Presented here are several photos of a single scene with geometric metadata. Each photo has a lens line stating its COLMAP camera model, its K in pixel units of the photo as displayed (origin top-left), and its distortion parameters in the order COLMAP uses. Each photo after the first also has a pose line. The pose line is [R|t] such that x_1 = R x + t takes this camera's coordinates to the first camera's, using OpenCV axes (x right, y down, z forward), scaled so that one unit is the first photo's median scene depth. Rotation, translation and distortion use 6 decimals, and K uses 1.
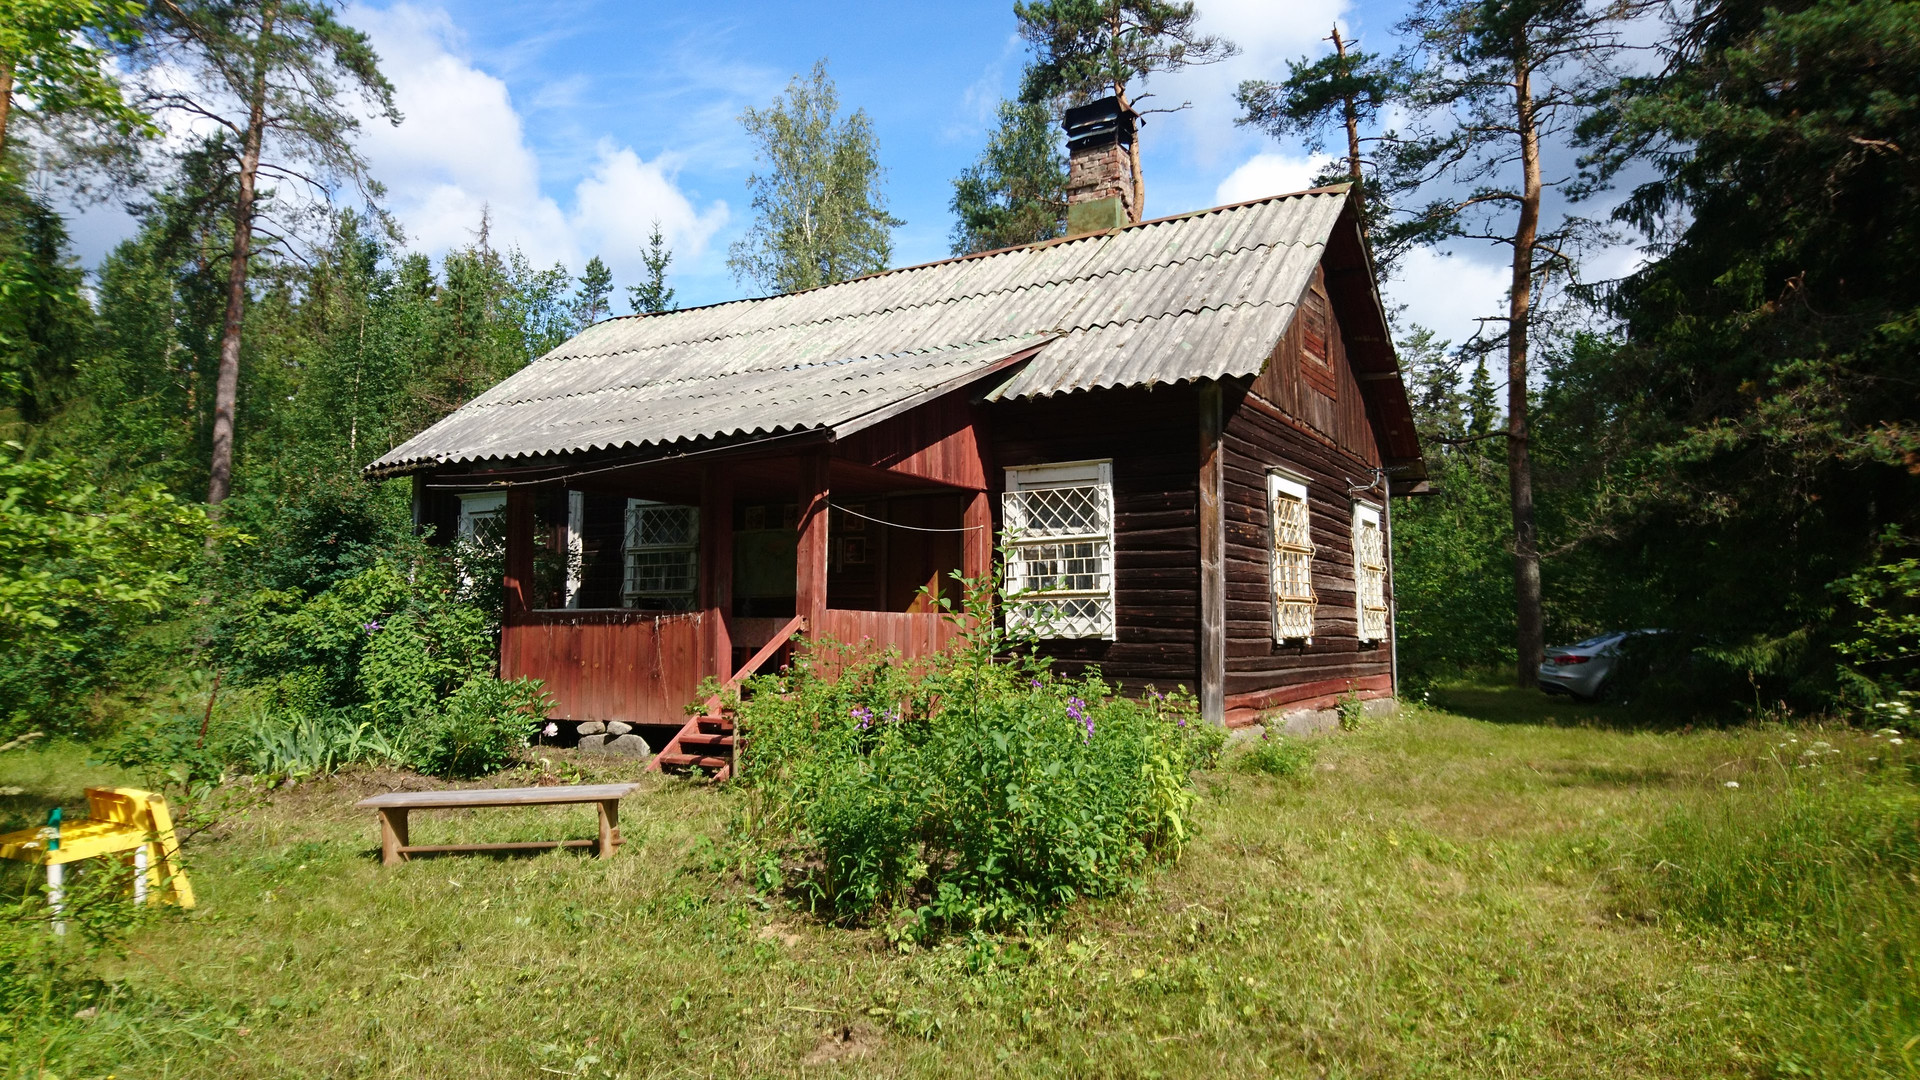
lens RADIAL K [[1167.4, 0, 958.1], [0, 1167.4, 575.4], [0, 0, 1]] dist [0.108947, -0.161470]
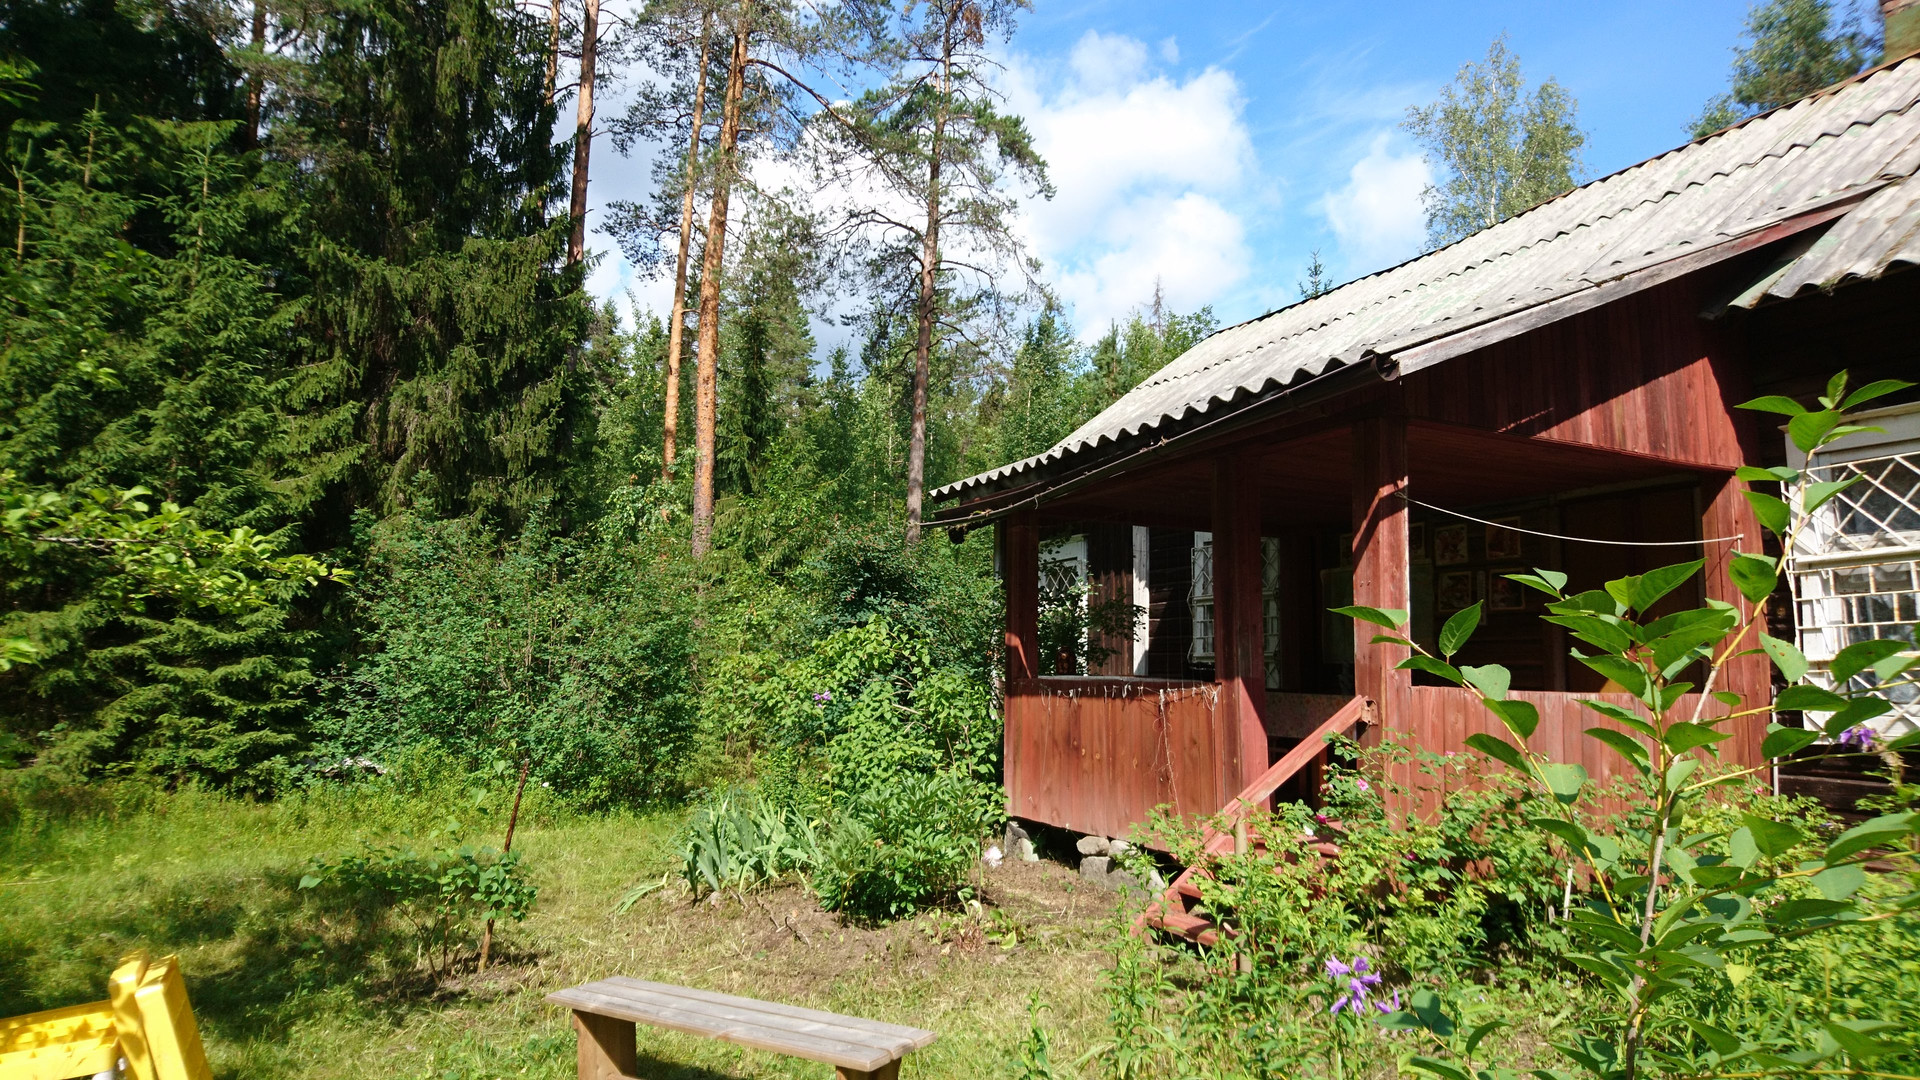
lens RADIAL K [[1185.8, 0, 956.6], [0, 1185.8, 568.2], [0, 0, 1]] dist [0.056252, -0.071952]
pose [[0.840118, -0.041428, -0.540820, 0.012726], [0.010818, 0.998160, -0.059657, 0.002906], [0.542296, 0.044269, 0.839020, 0.268891]]
